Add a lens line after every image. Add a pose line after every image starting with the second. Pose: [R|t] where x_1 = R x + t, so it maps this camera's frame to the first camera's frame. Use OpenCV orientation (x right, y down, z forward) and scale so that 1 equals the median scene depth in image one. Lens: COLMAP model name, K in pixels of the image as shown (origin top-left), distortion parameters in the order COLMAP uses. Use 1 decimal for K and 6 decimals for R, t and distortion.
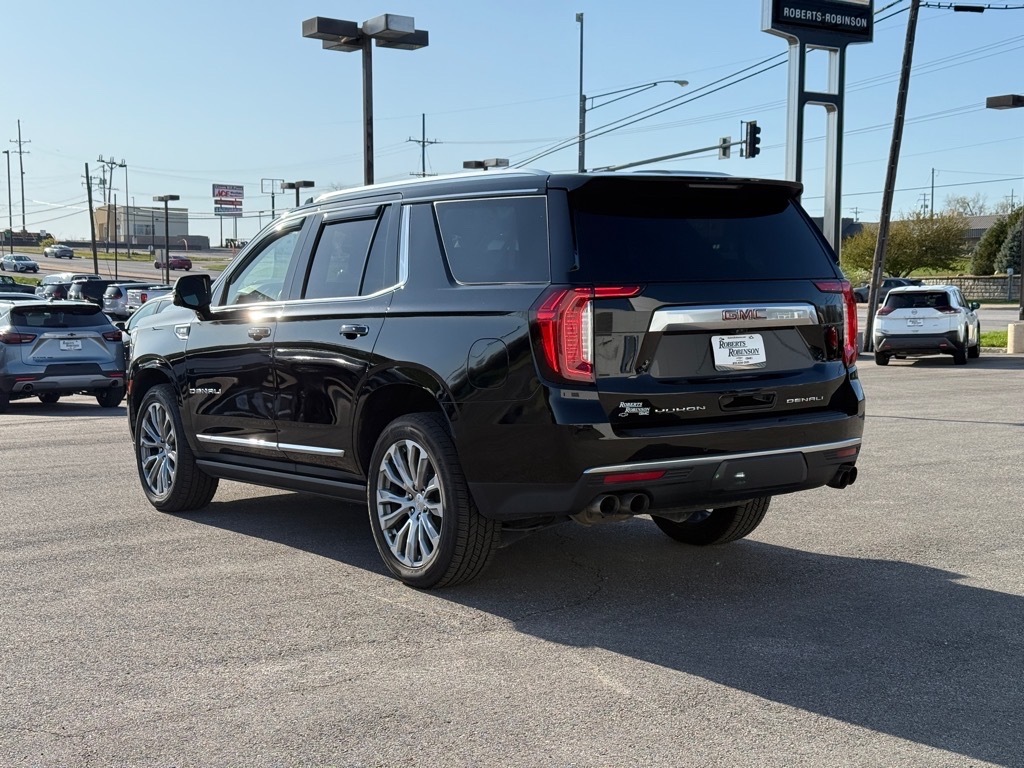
lens RADIAL K [[1463.1, 0, 512.0], [0, 1463.1, 384.0], [0, 0, 1]] dist [0.019145, 0.434678]
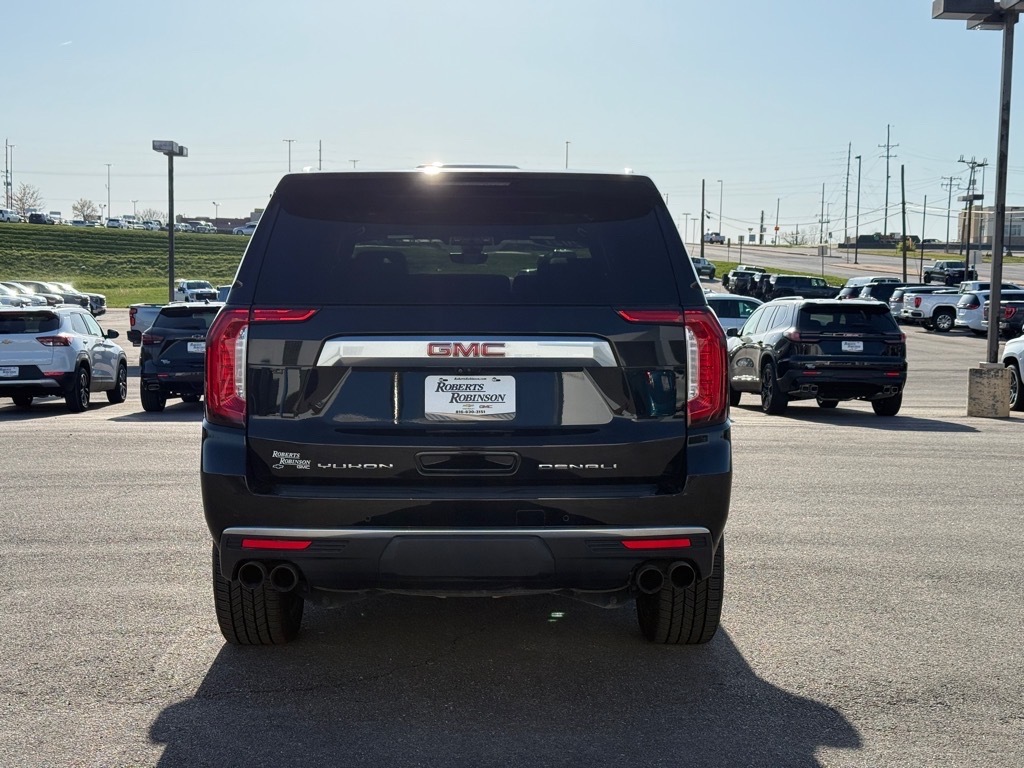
lens RADIAL K [[1463.1, 0, 512.0], [0, 1463.1, 384.0], [0, 0, 1]] dist [0.019145, 0.434678]
pose [[0.826339, 0.055221, -0.560459, 0.602171], [-0.055837, 0.998311, 0.016035, -0.042561], [0.560397, 0.018044, 0.828027, 0.376439]]
